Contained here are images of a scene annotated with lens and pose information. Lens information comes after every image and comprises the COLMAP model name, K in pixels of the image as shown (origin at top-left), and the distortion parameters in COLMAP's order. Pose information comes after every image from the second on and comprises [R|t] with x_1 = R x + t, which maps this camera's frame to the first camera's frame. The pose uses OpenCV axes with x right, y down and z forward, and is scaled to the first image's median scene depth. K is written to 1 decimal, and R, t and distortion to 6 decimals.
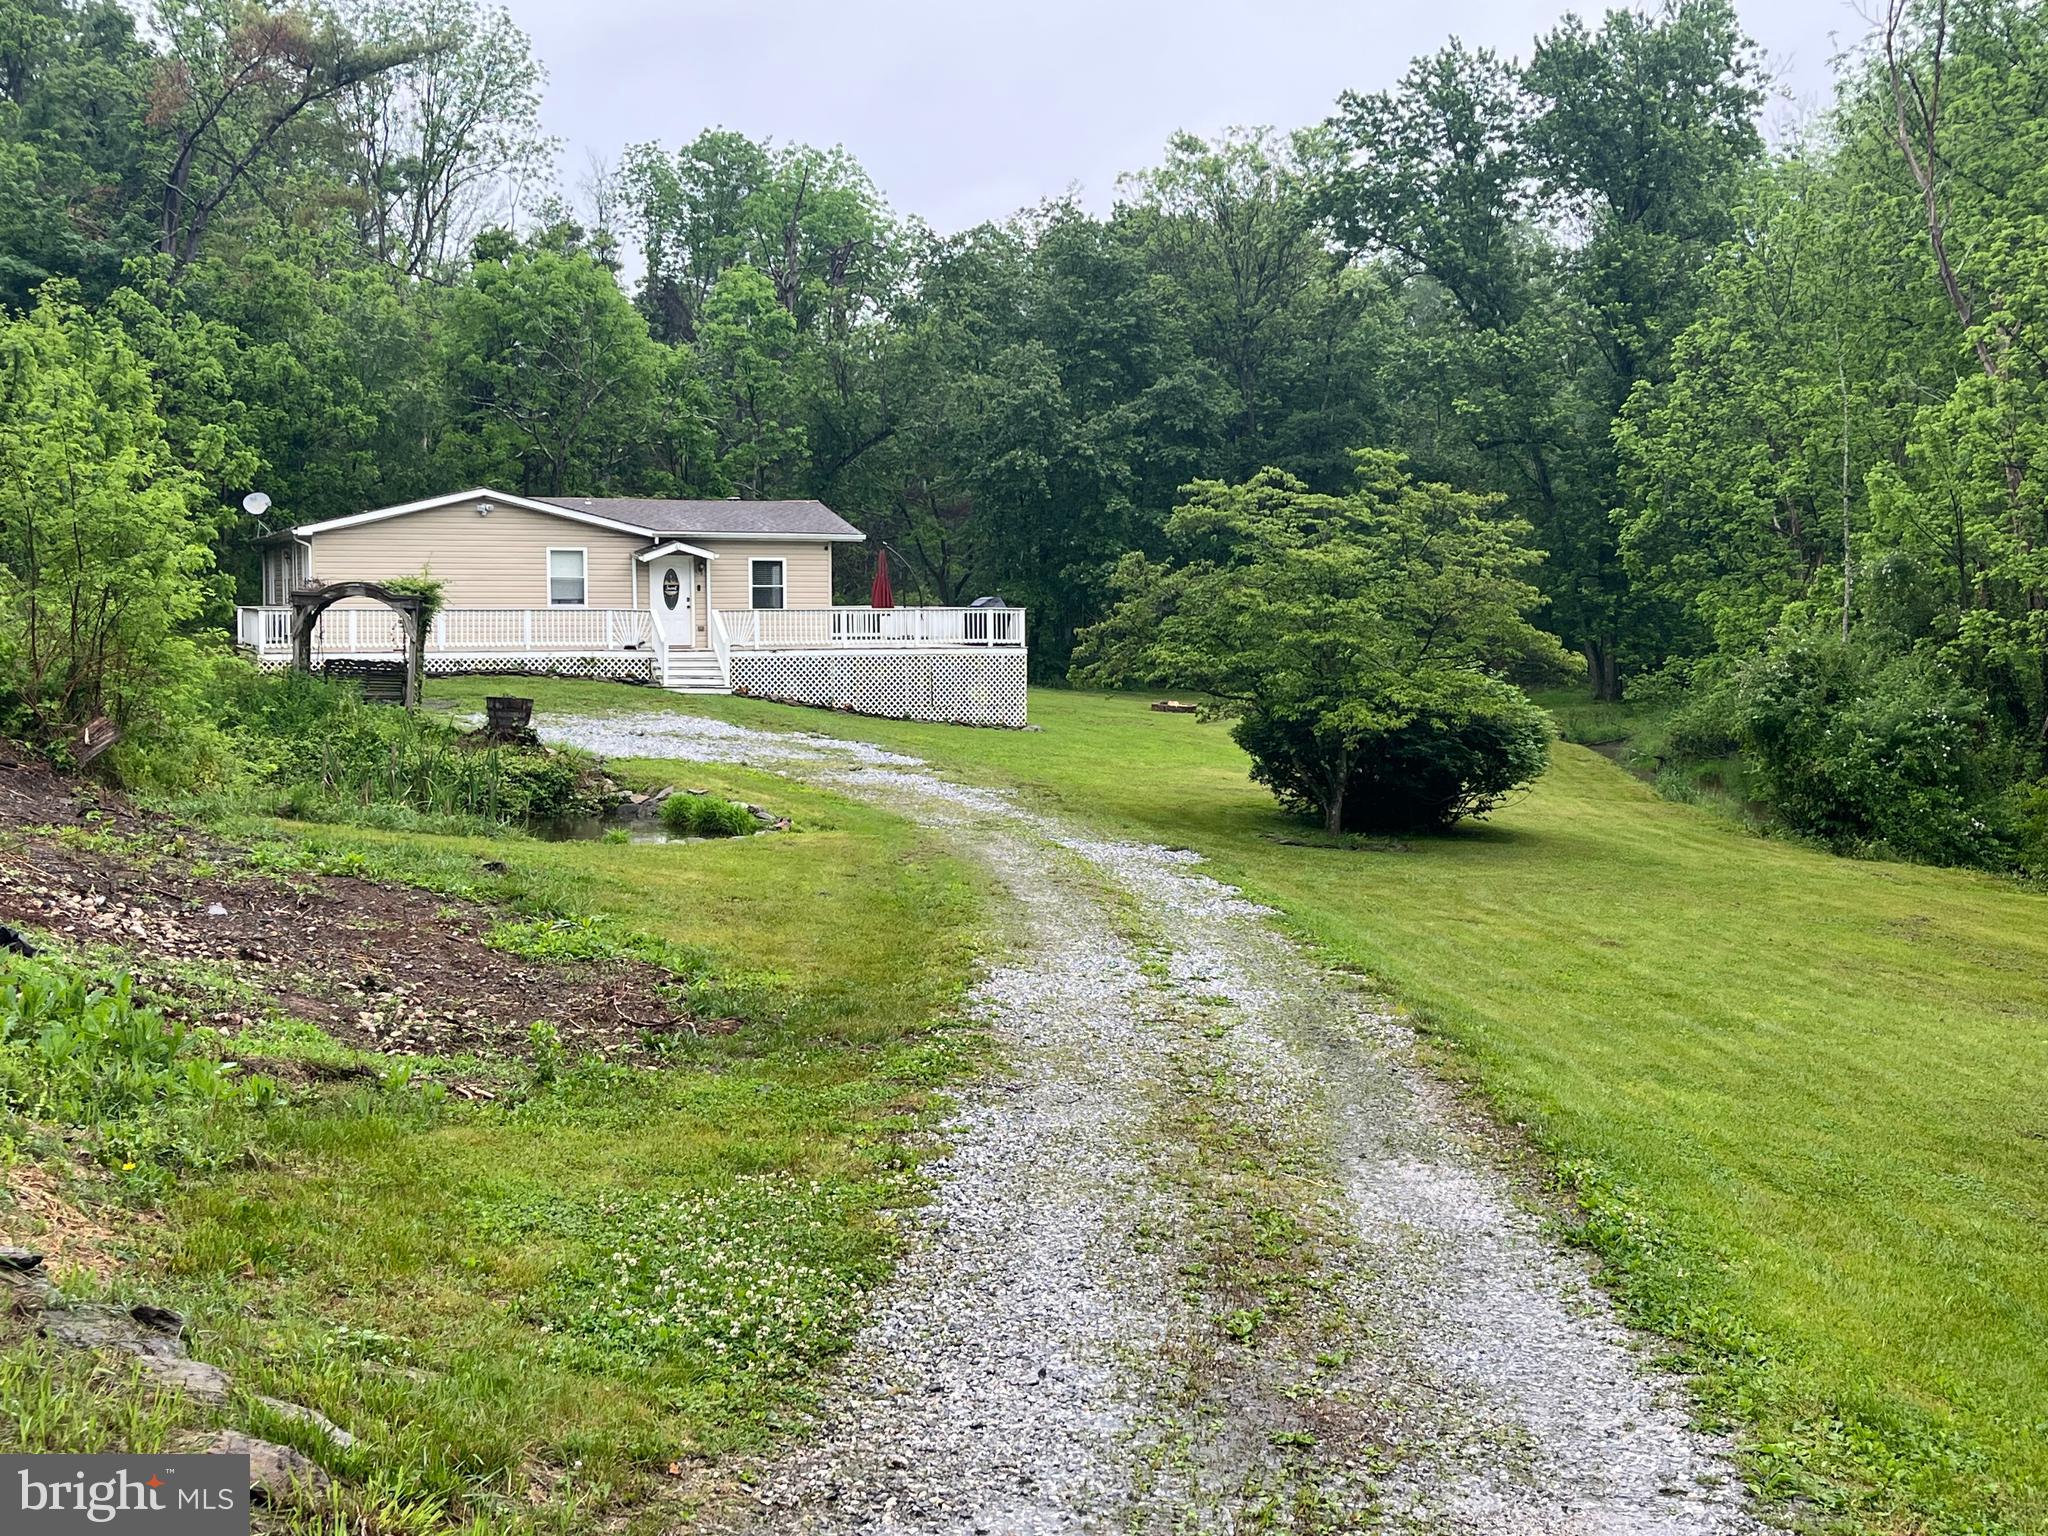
lens RADIAL K [[2409.2, 0, 1022.0], [0, 2409.2, 770.9], [0, 0, 1]] dist [0.076935, 0.000000]
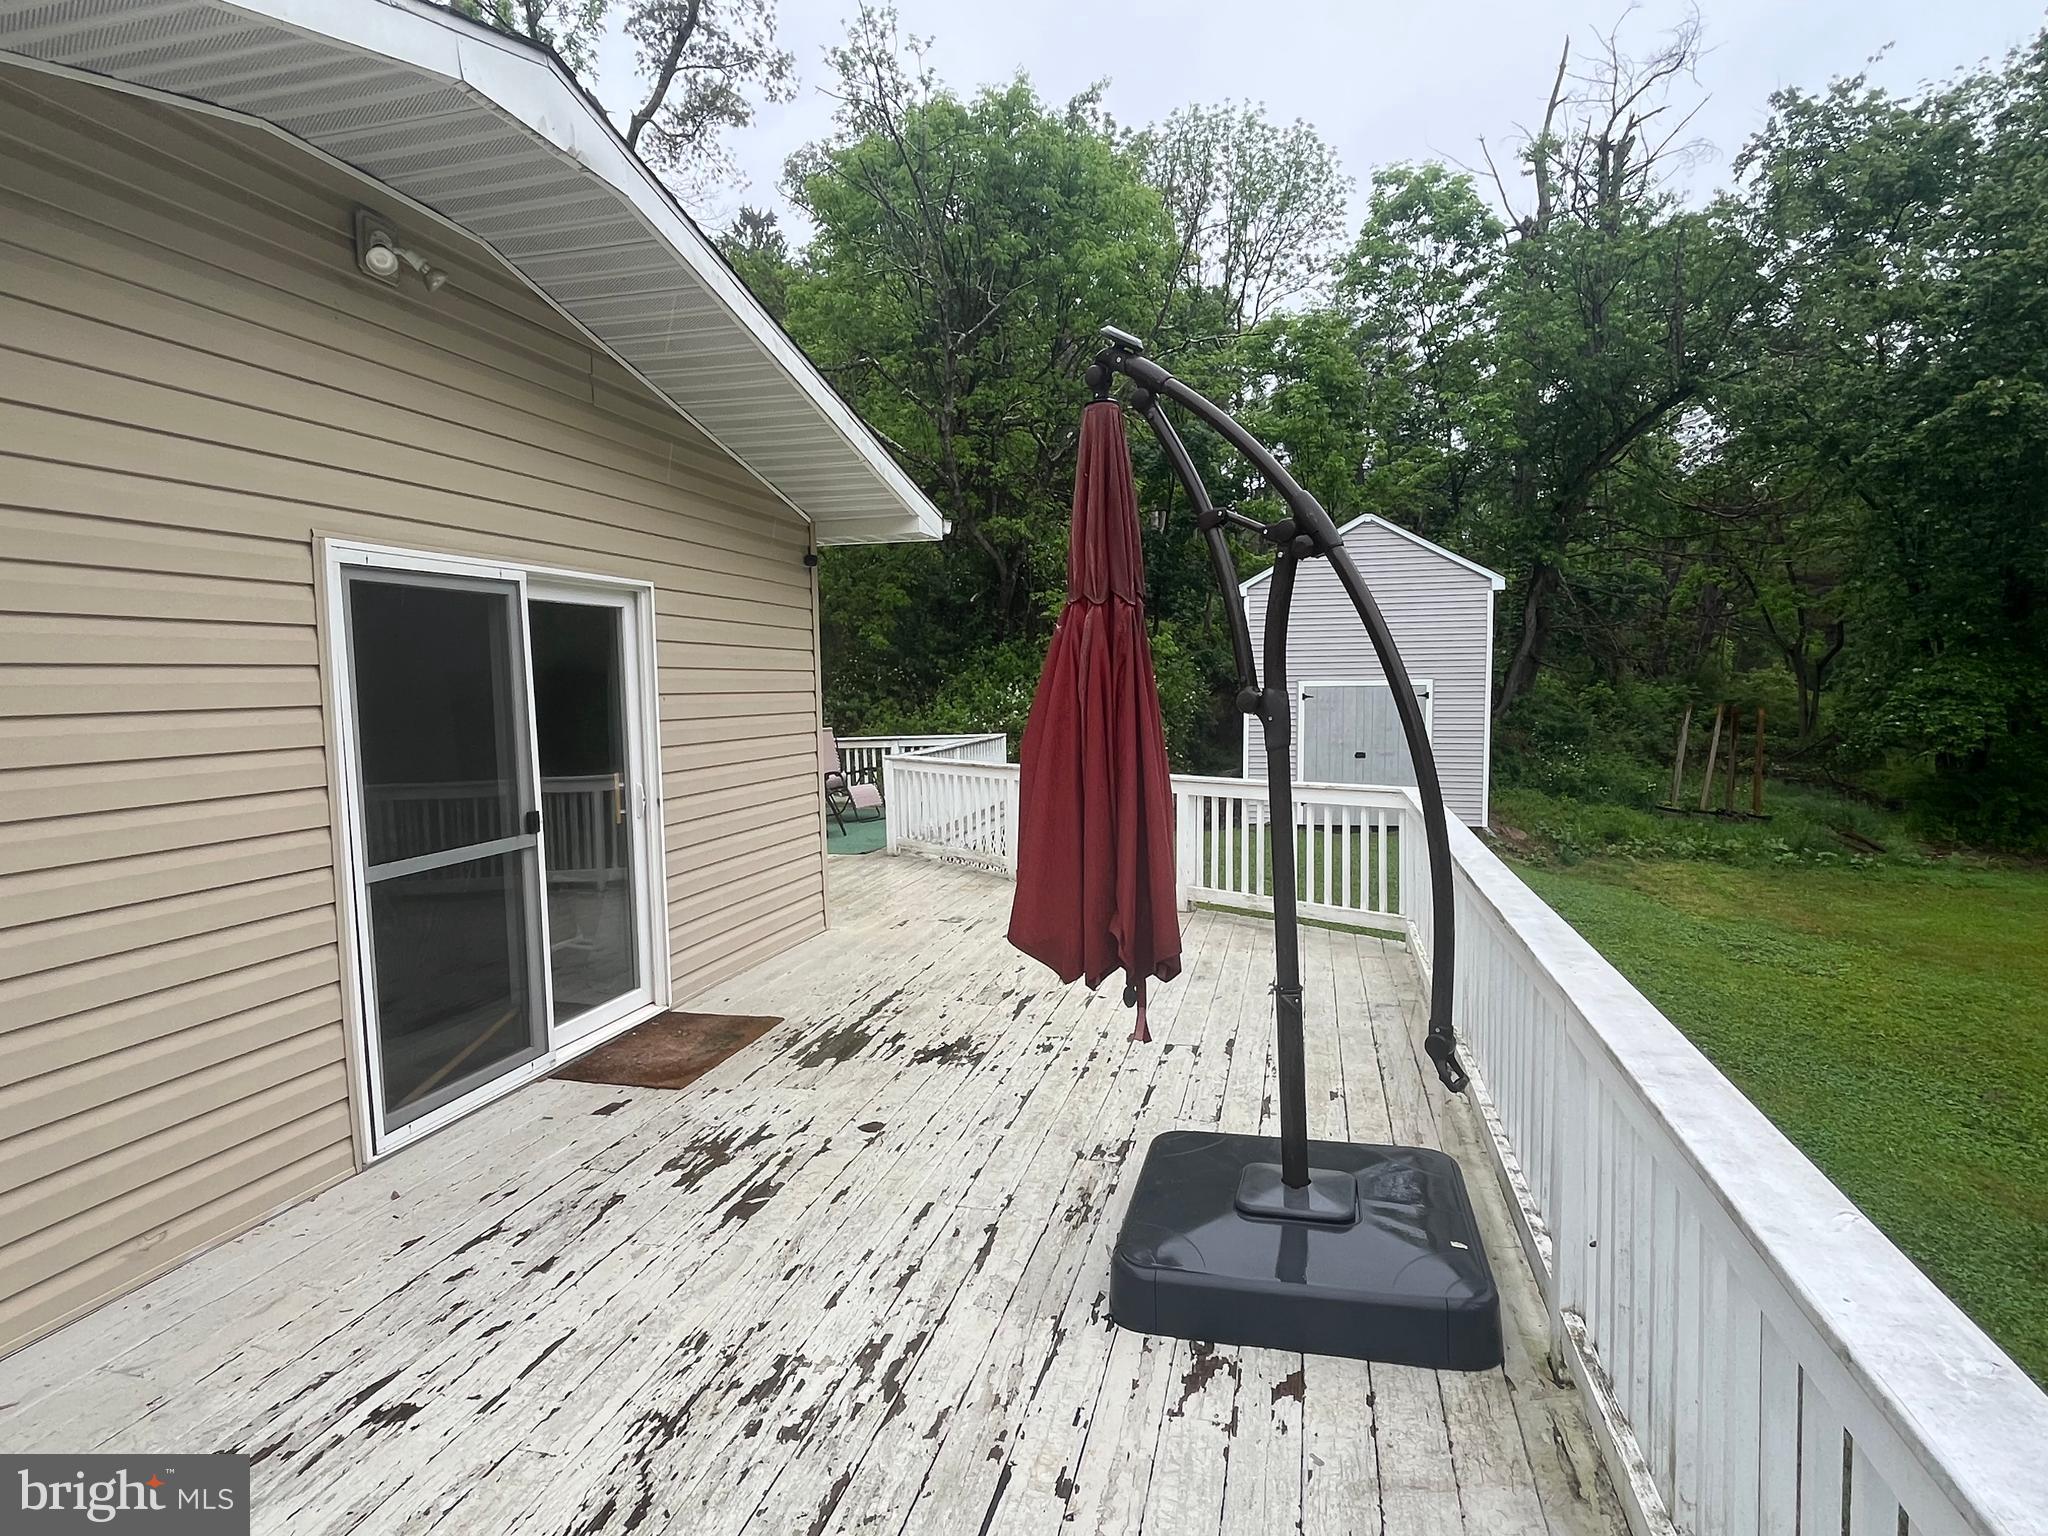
lens RADIAL K [[1121.9, 0, 1015.4], [0, 1121.9, 772.4], [0, 0, 1]] dist [-0.002119, 0.000020]
pose [[0.798766, 0.030649, -0.600861, -0.030348], [-0.022280, 0.999523, 0.021366, -0.081828], [0.601230, -0.003679, 0.799068, 1.034859]]
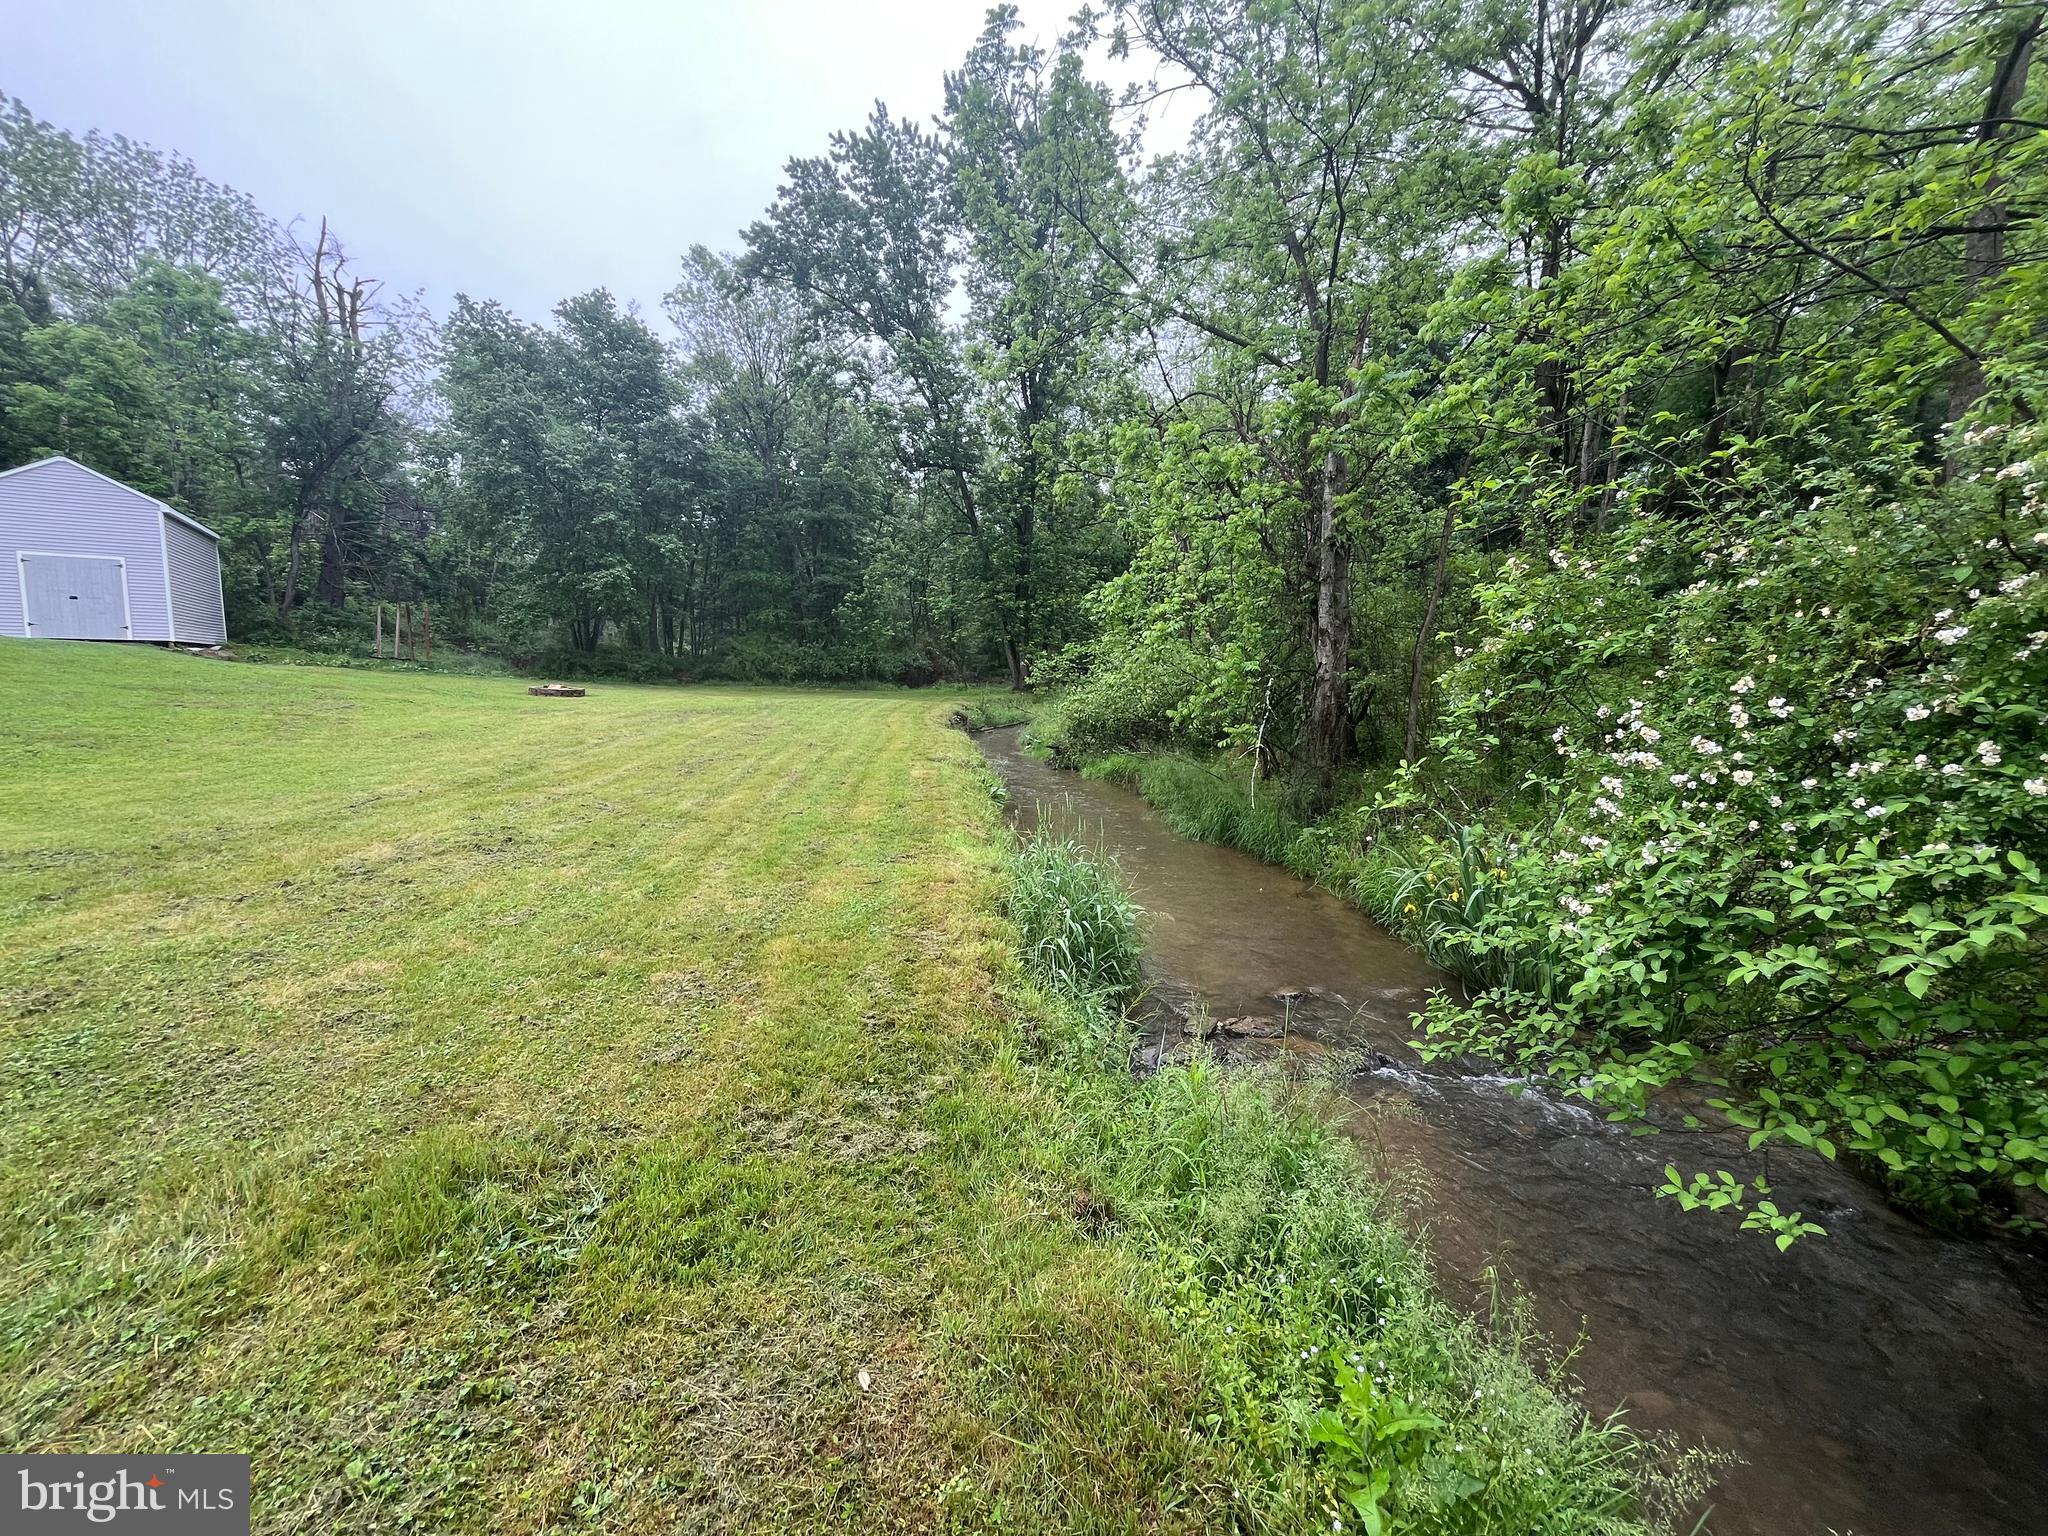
lens RADIAL K [[834.2, 0, 1019.7], [0, 834.2, 763.1], [0, 0, 1]] dist [-0.007748, 0.000608]
pose [[0.981162, -0.016046, 0.192519, 0.232714], [0.008514, 0.999168, 0.039887, -0.013289], [-0.192998, -0.037497, 0.980482, 0.856748]]
